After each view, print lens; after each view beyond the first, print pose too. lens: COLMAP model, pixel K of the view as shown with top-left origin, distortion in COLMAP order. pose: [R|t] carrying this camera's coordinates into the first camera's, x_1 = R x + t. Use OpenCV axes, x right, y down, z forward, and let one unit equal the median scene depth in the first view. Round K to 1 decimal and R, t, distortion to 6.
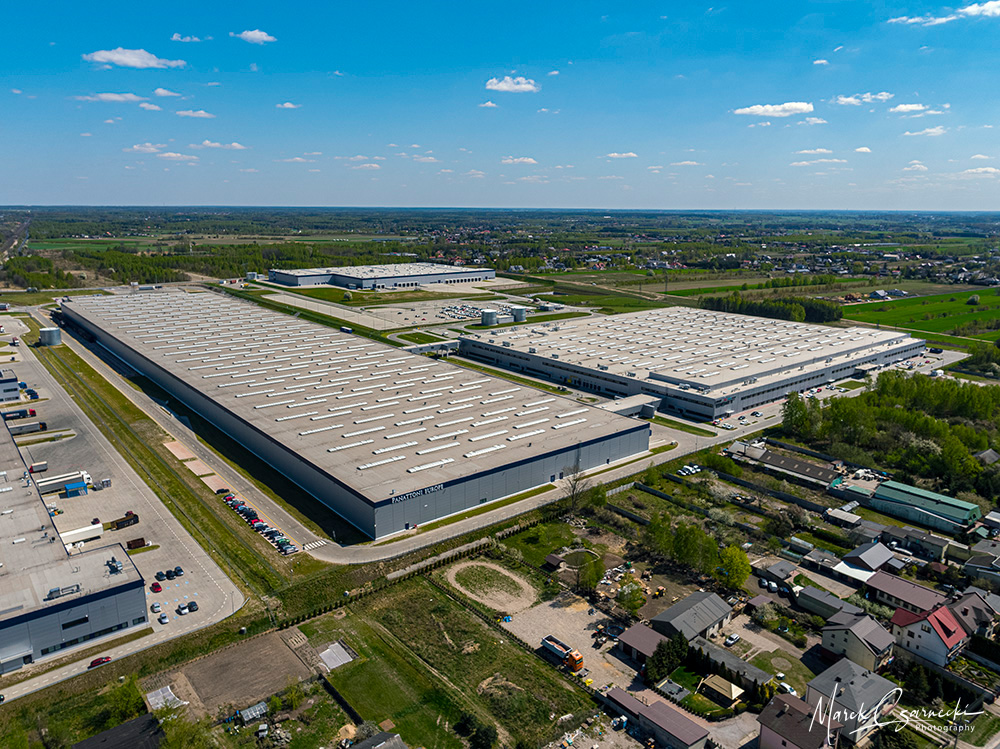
lens RADIAL K [[726.8, 0, 491.2], [0, 726.8, 346.9], [0, 0, 1]] dist [0.004426, 0.001058]
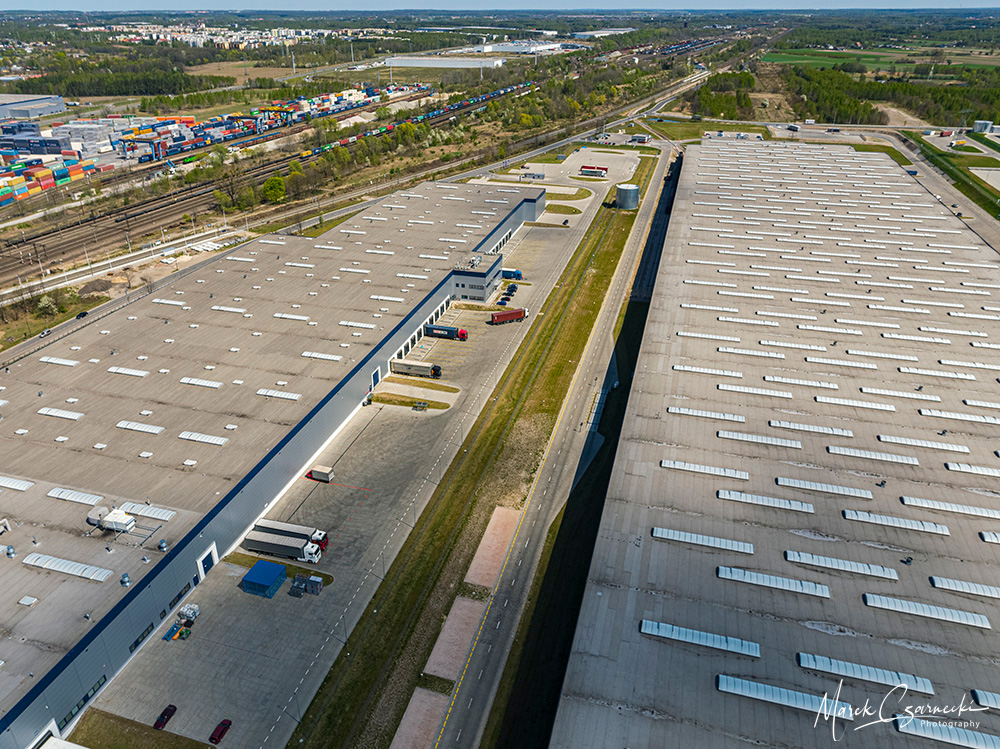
lens RADIAL K [[726.8, 0, 491.2], [0, 726.8, 346.9], [0, 0, 1]] dist [0.004426, 0.001058]
pose [[0.582541, 0.337024, -0.739636, -0.118784], [-0.148869, 0.938831, 0.310540, -0.164976], [0.799052, -0.070794, 0.597079, 0.810059]]
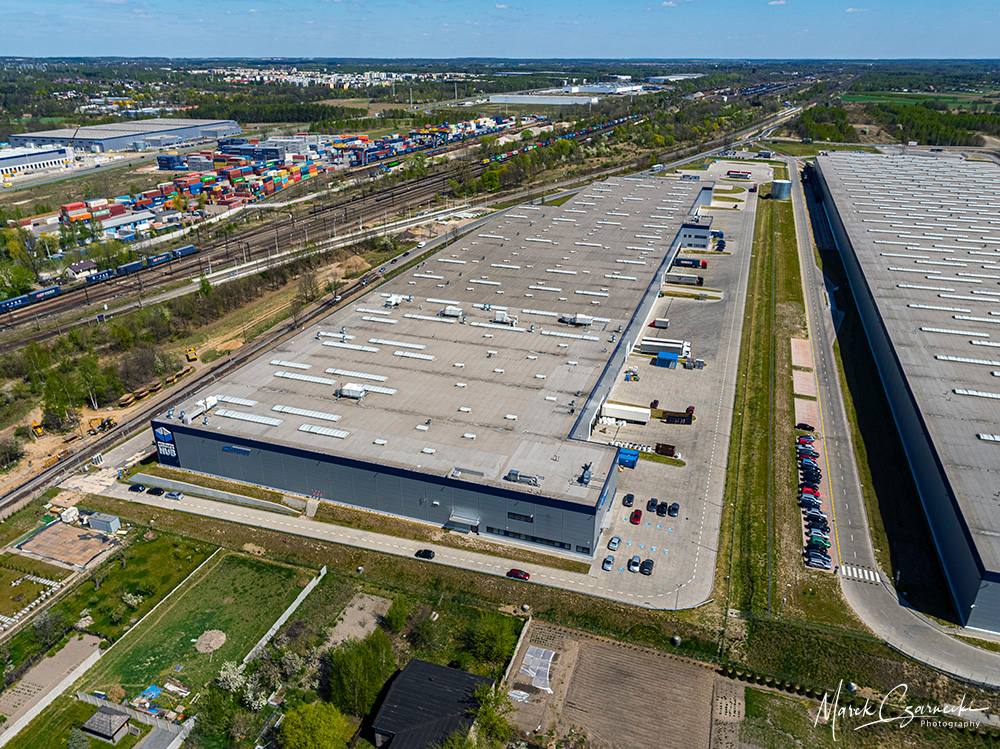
lens RADIAL K [[704.4, 0, 497.6], [0, 704.4, 373.6], [0, 0, 1]] dist [-0.000389, 0.004311]
pose [[0.526637, 0.345122, -0.776882, 0.005595], [-0.161269, 0.937846, 0.307307, -0.023271], [0.834653, -0.036552, 0.549561, 0.337483]]
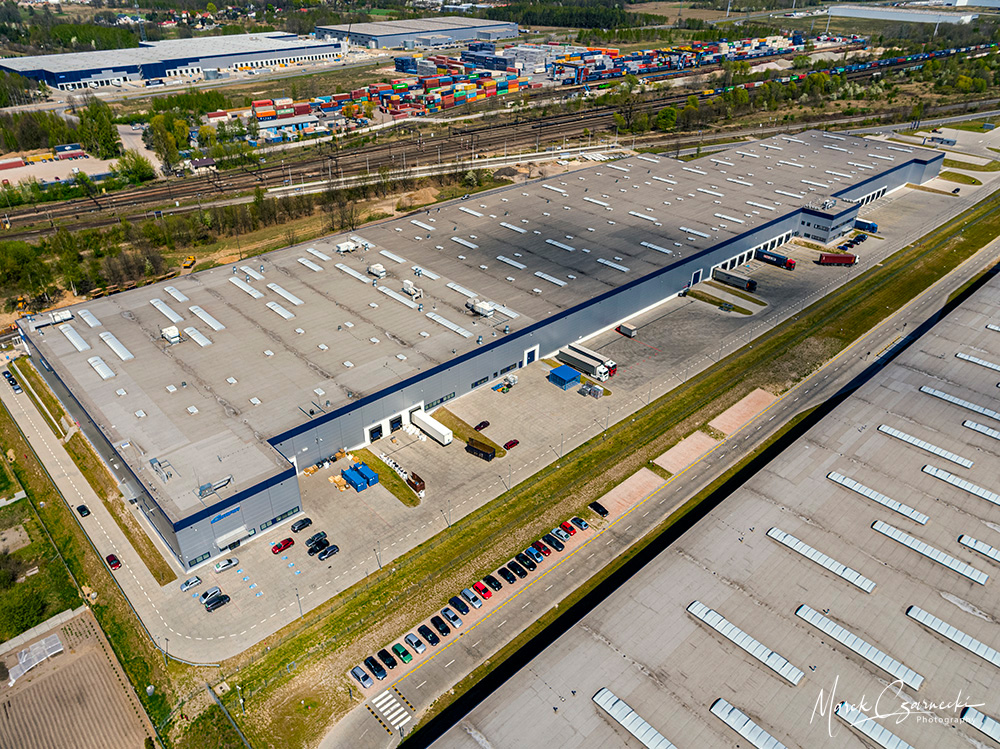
lens RADIAL K [[726.8, 0, 491.2], [0, 726.8, 346.9], [0, 0, 1]] dist [0.004426, 0.001058]
pose [[0.076571, 0.478745, -0.874608, 0.069718], [-0.205756, 0.865890, 0.455959, -0.158655], [0.975603, 0.145043, 0.164807, 0.786704]]
